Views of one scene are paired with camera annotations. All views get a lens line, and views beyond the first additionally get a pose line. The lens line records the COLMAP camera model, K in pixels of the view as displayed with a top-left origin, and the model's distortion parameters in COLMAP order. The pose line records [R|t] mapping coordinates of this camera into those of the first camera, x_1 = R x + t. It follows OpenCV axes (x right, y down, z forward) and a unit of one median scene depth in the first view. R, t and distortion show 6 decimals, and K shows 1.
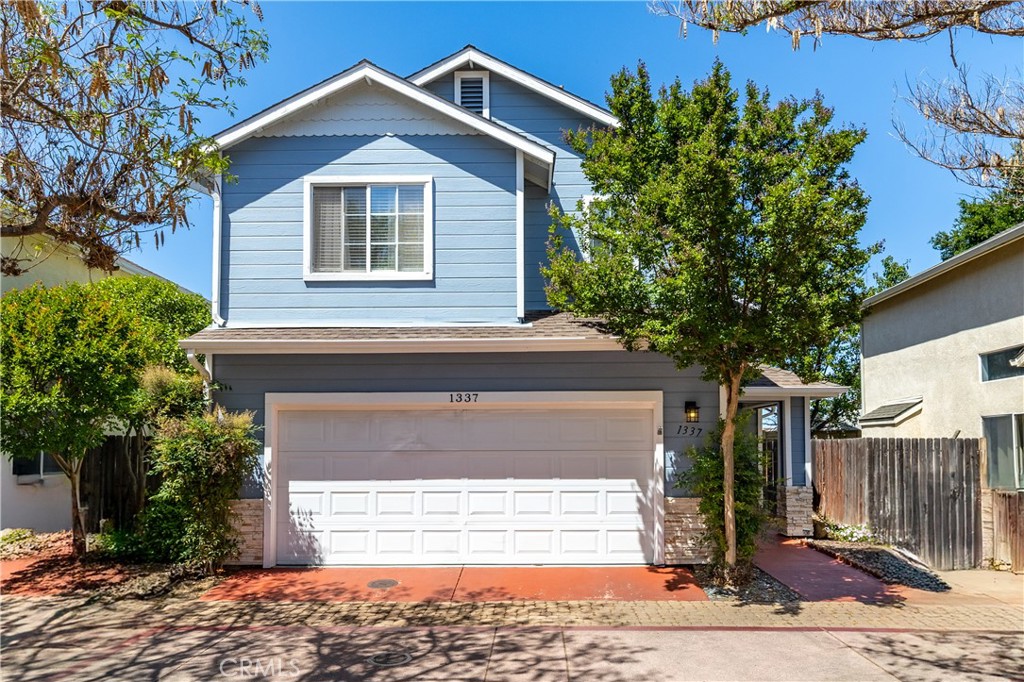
lens RADIAL K [[457.2, 0, 511.4], [0, 457.2, 290.0], [0, 0, 1]] dist [0.000170, -0.000320]
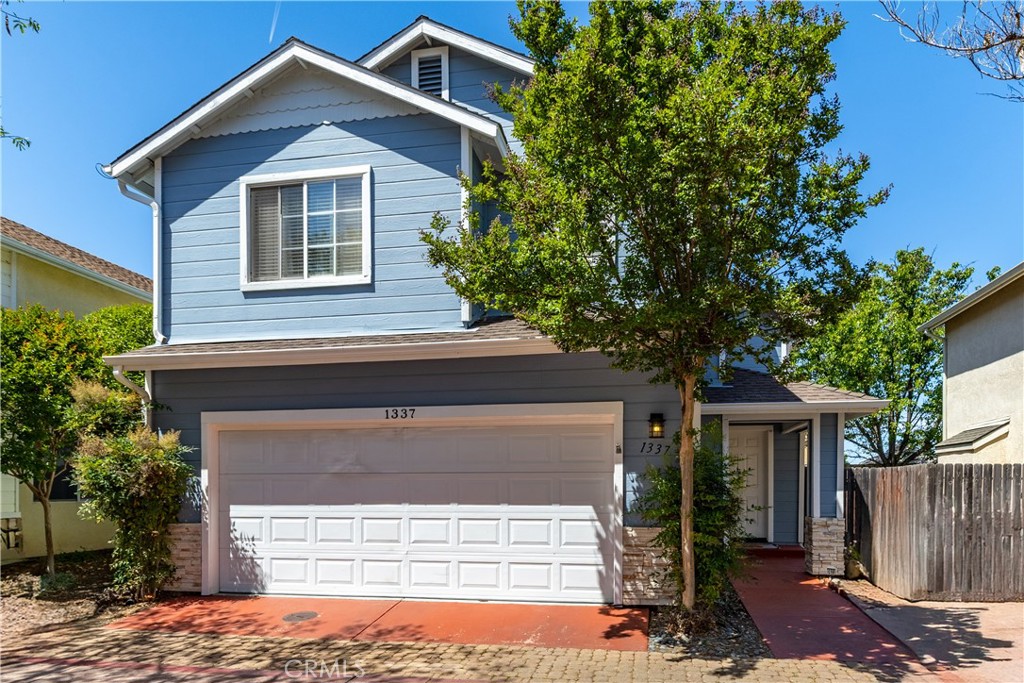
lens RADIAL K [[466.7, 0, 522.8], [0, 466.7, 345.9], [0, 0, 1]] dist [0.001285, -0.000318]
pose [[0.994456, -0.026397, -0.101785, 0.209836], [0.031728, 0.998189, 0.051118, 0.062122], [0.100251, -0.054064, 0.993492, 0.127209]]
